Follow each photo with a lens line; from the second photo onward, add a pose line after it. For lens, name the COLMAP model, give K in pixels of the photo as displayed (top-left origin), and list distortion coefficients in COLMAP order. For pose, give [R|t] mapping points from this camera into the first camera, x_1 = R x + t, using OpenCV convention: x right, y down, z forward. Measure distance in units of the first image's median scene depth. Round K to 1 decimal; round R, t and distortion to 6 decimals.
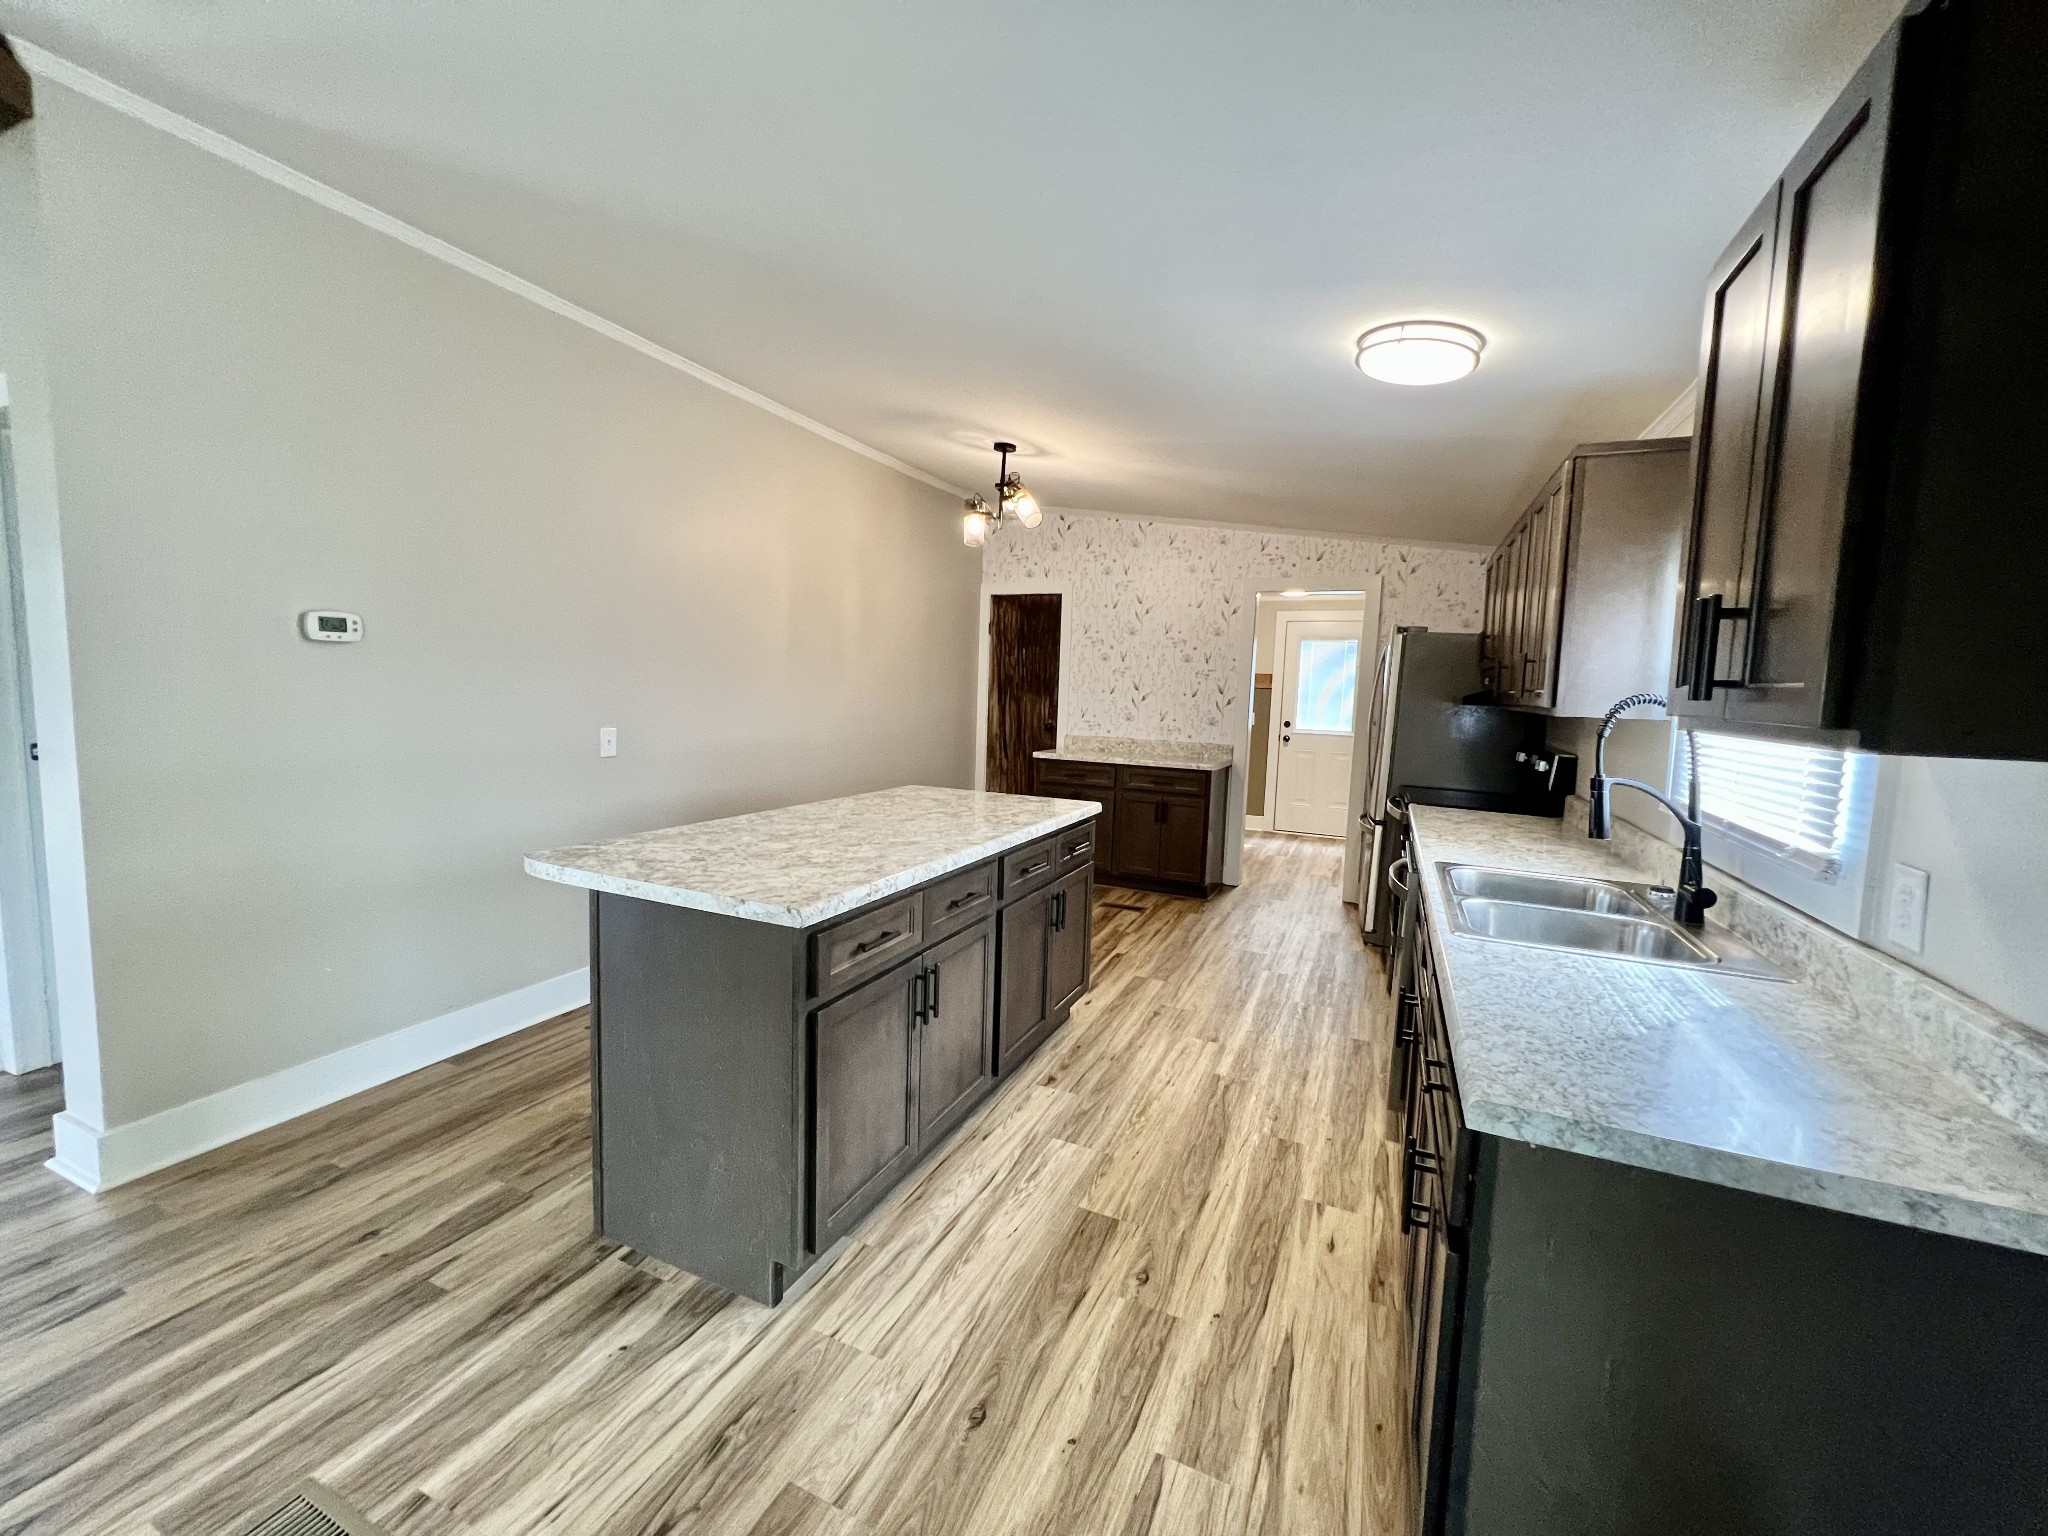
lens RADIAL K [[818.3, 0, 1013.9], [0, 818.3, 762.2], [0, 0, 1]] dist [0.000168, 0.000080]
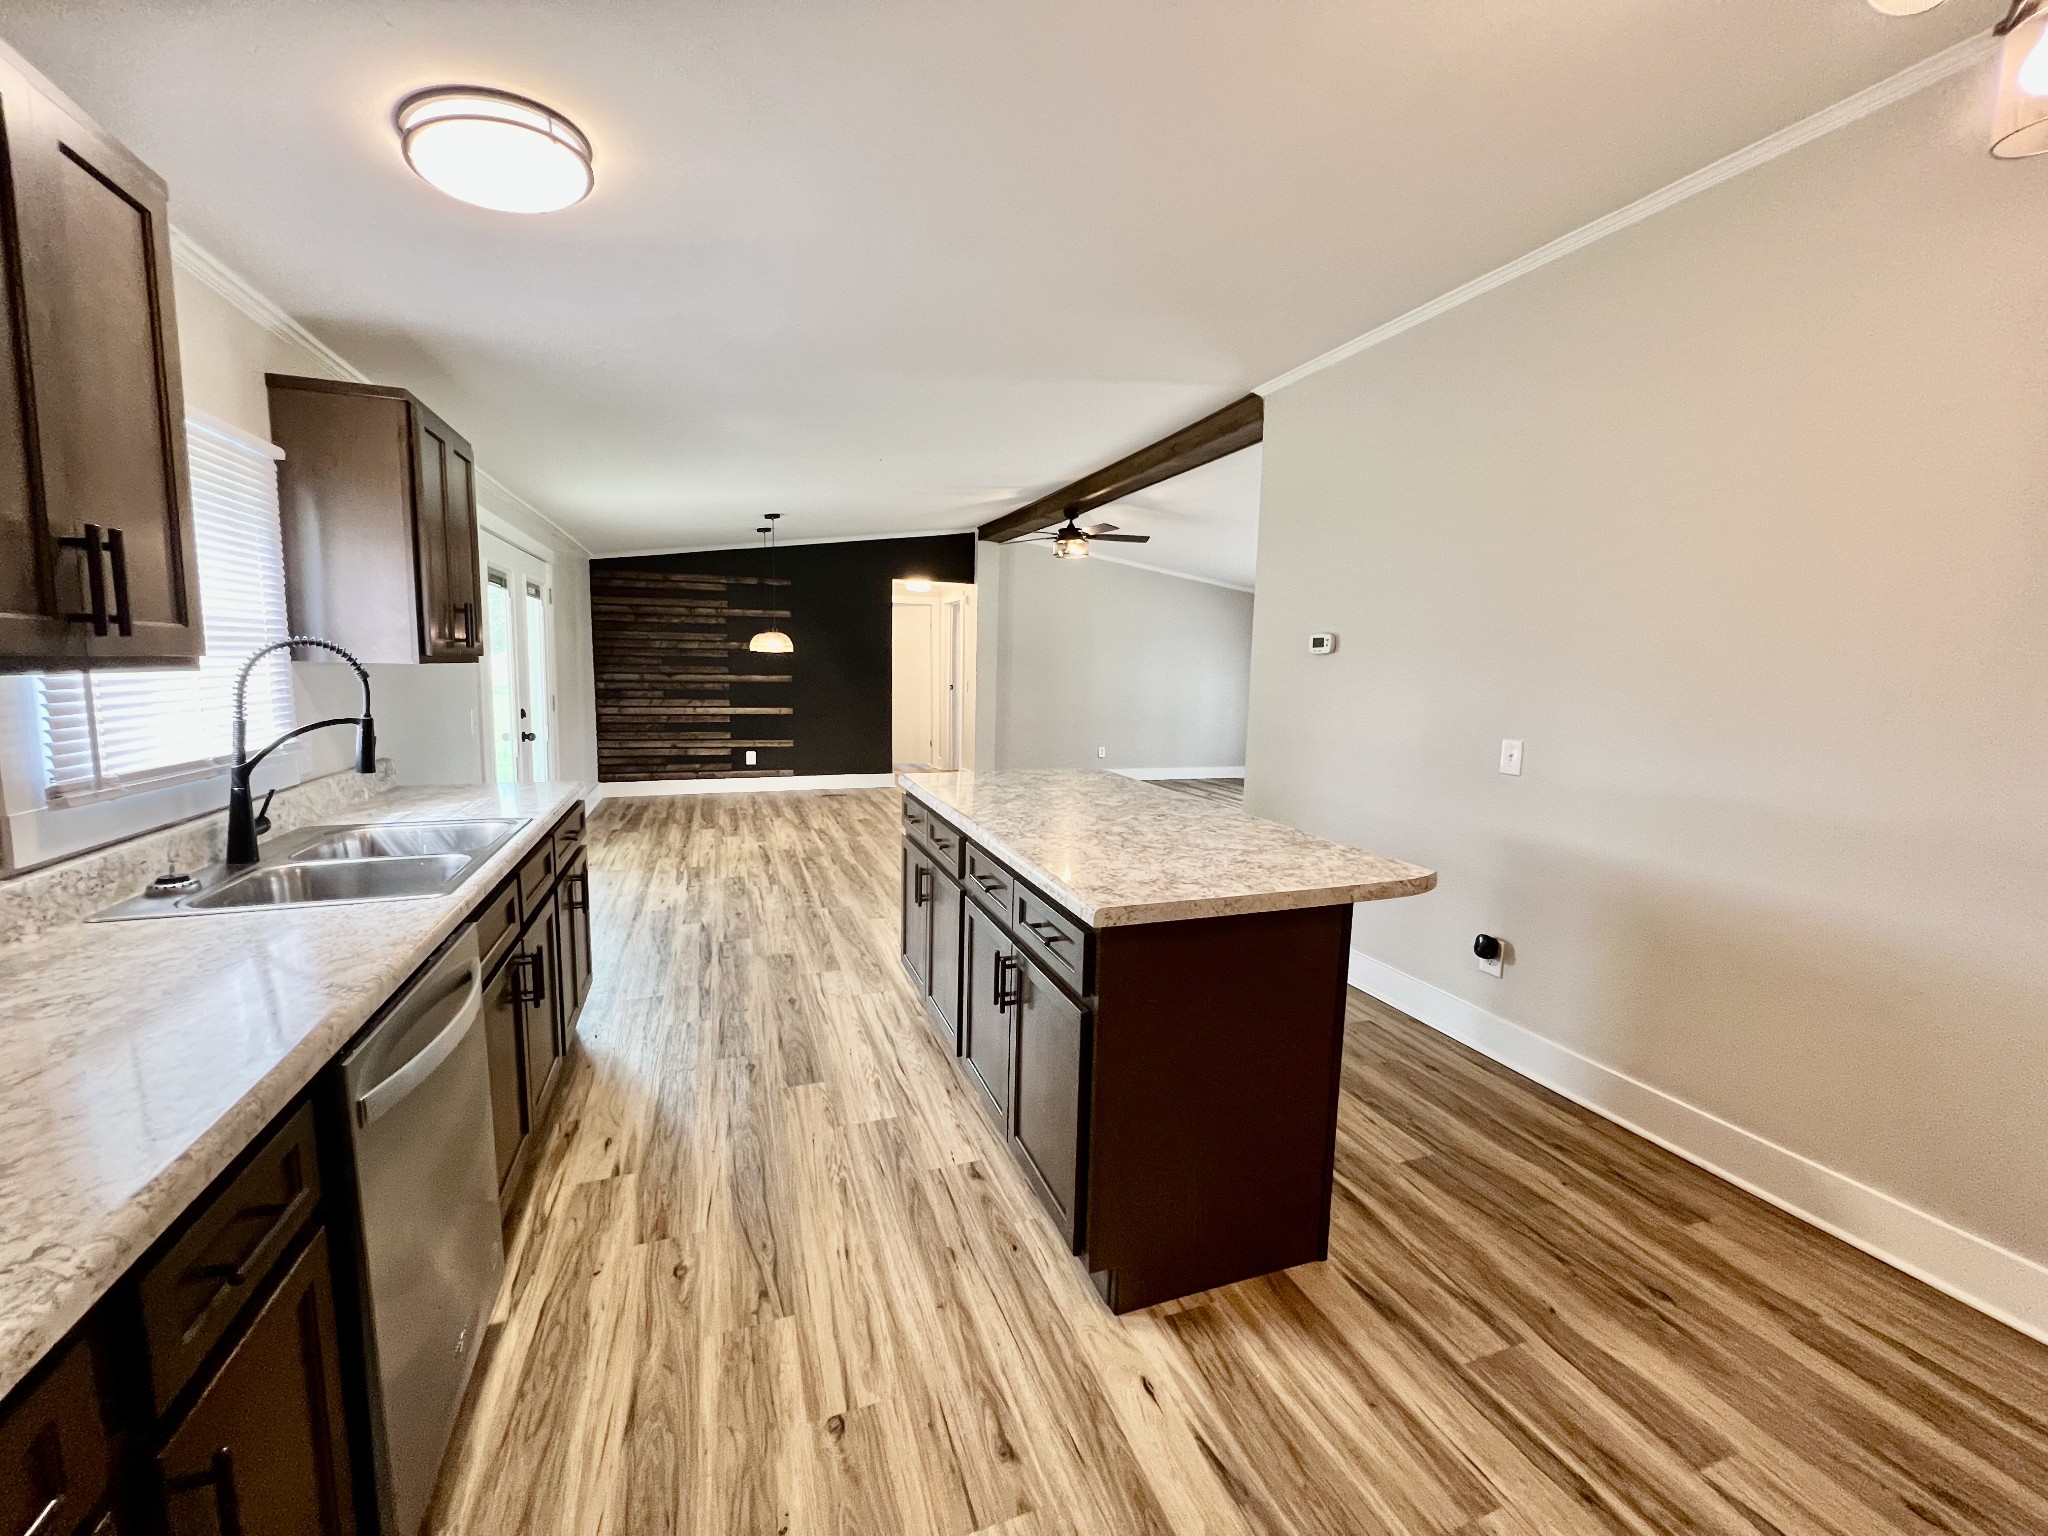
lens RADIAL K [[818.3, 0, 1022.3], [0, 818.3, 757.3], [0, 0, 1]] dist [0.000168, 0.000080]
pose [[-0.708028, 0.036826, -0.705223, 0.490003], [-0.110282, 0.980621, 0.161927, -0.114709], [0.697520, 0.192422, -0.690246, 1.338745]]
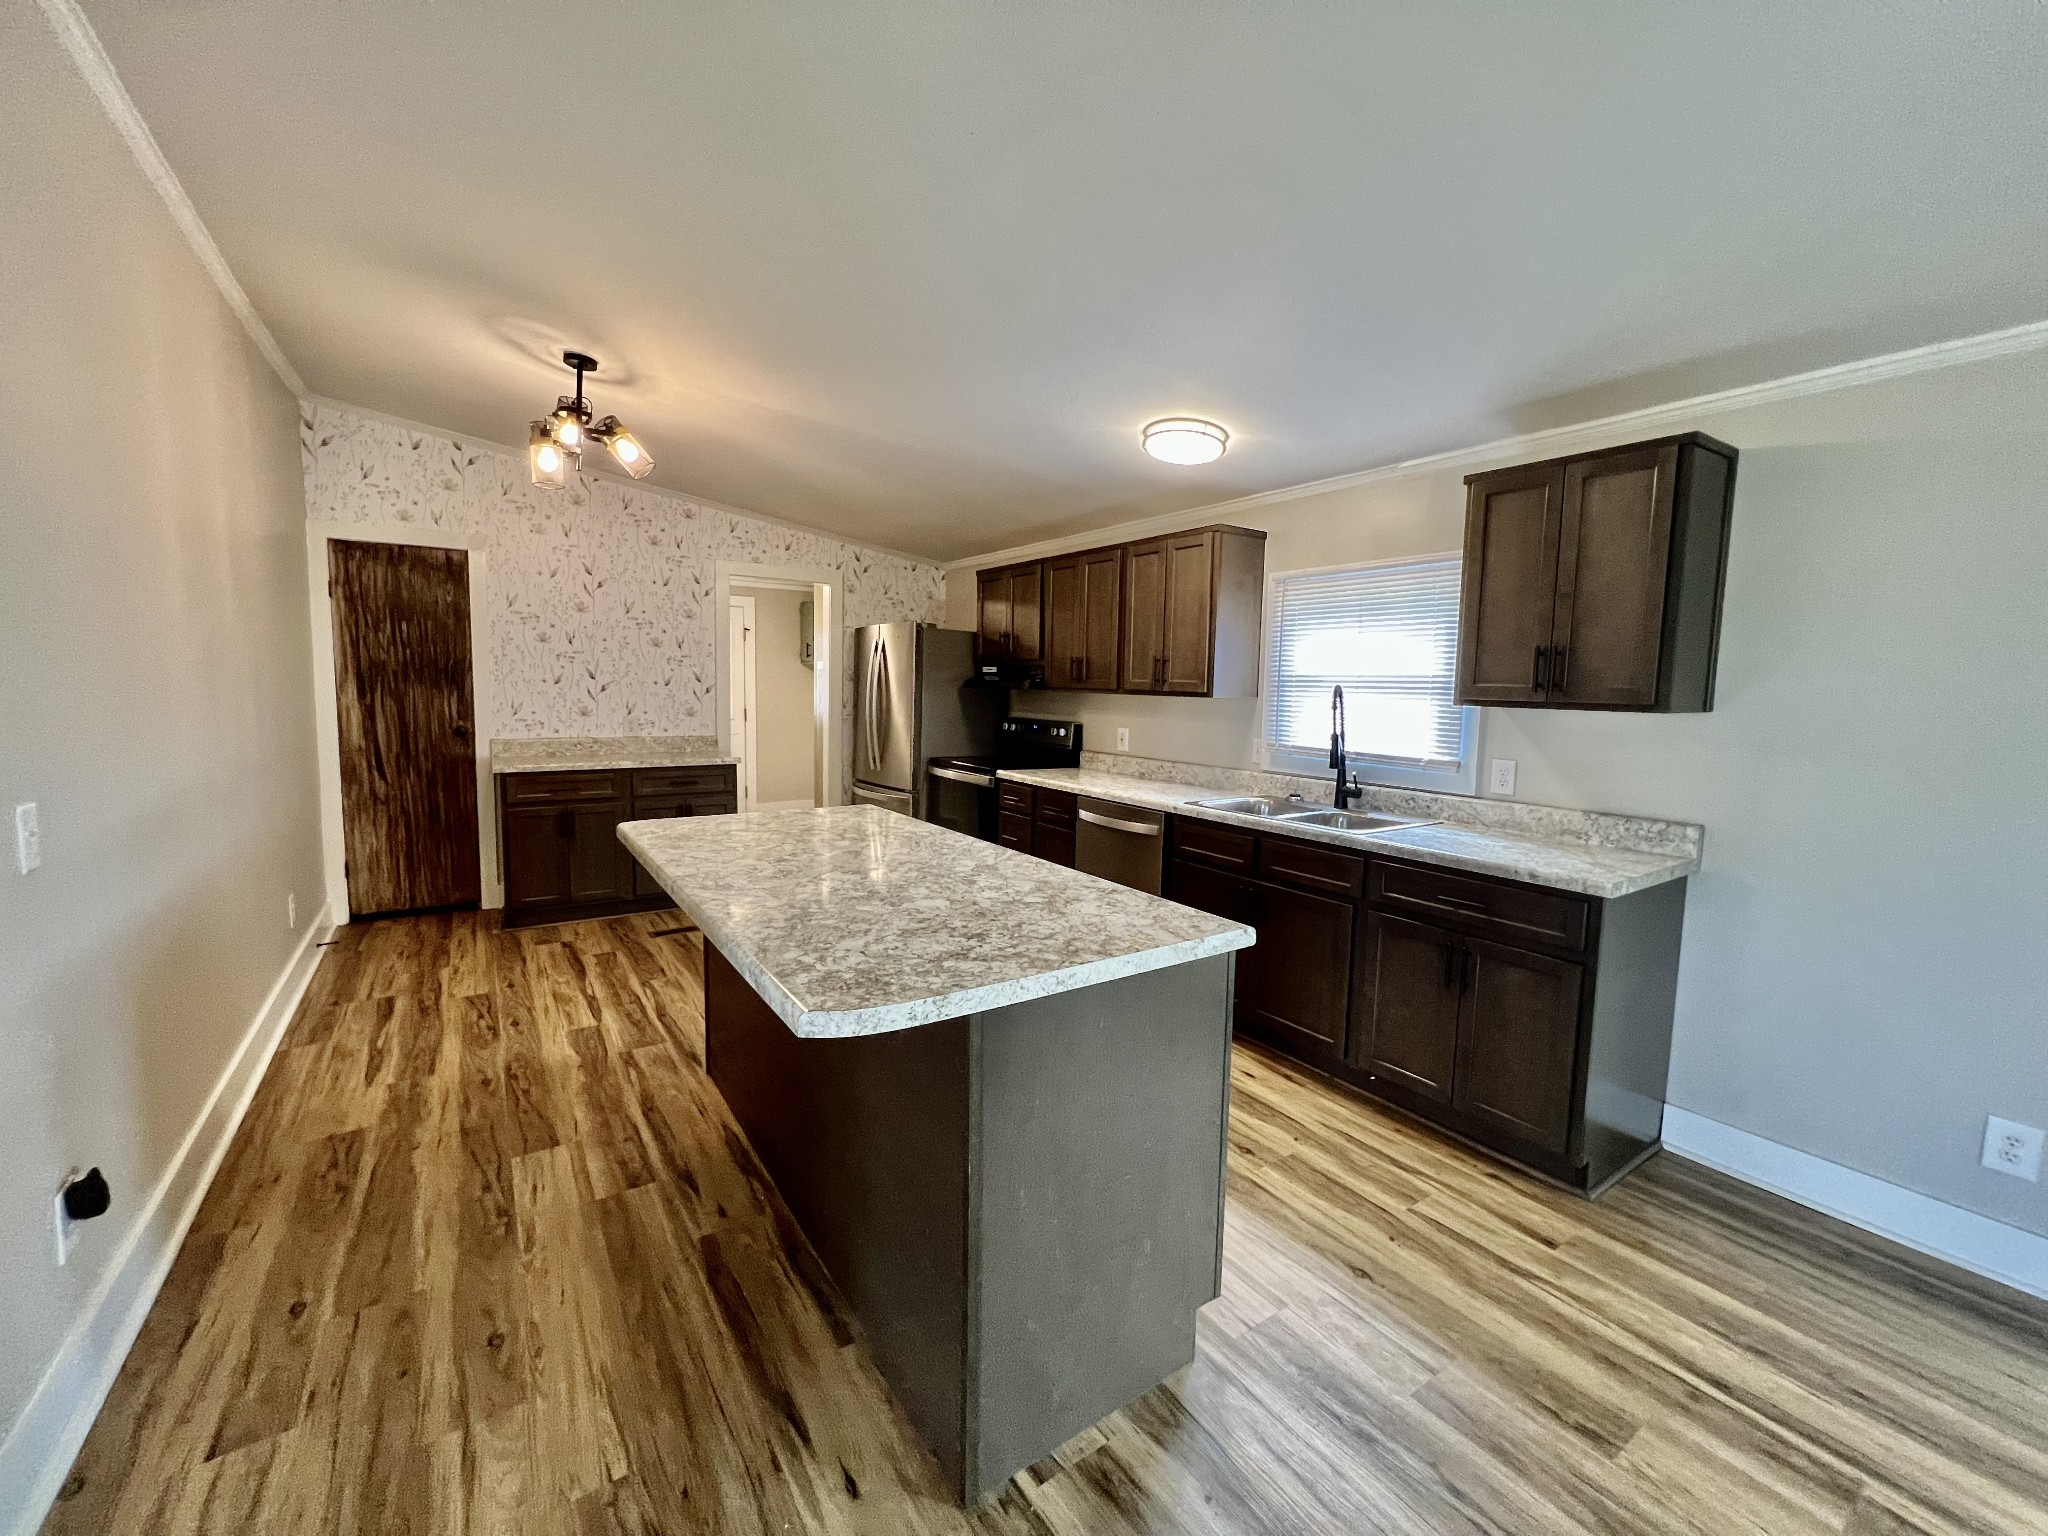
lens RADIAL K [[818.3, 0, 1020.0], [0, 818.3, 763.0], [0, 0, 1]] dist [0.000168, 0.000080]
pose [[0.524920, -0.106107, 0.844512, -0.630188], [0.079891, 0.993961, 0.075227, -0.058612], [-0.847394, 0.027980, 0.530227, 0.364370]]
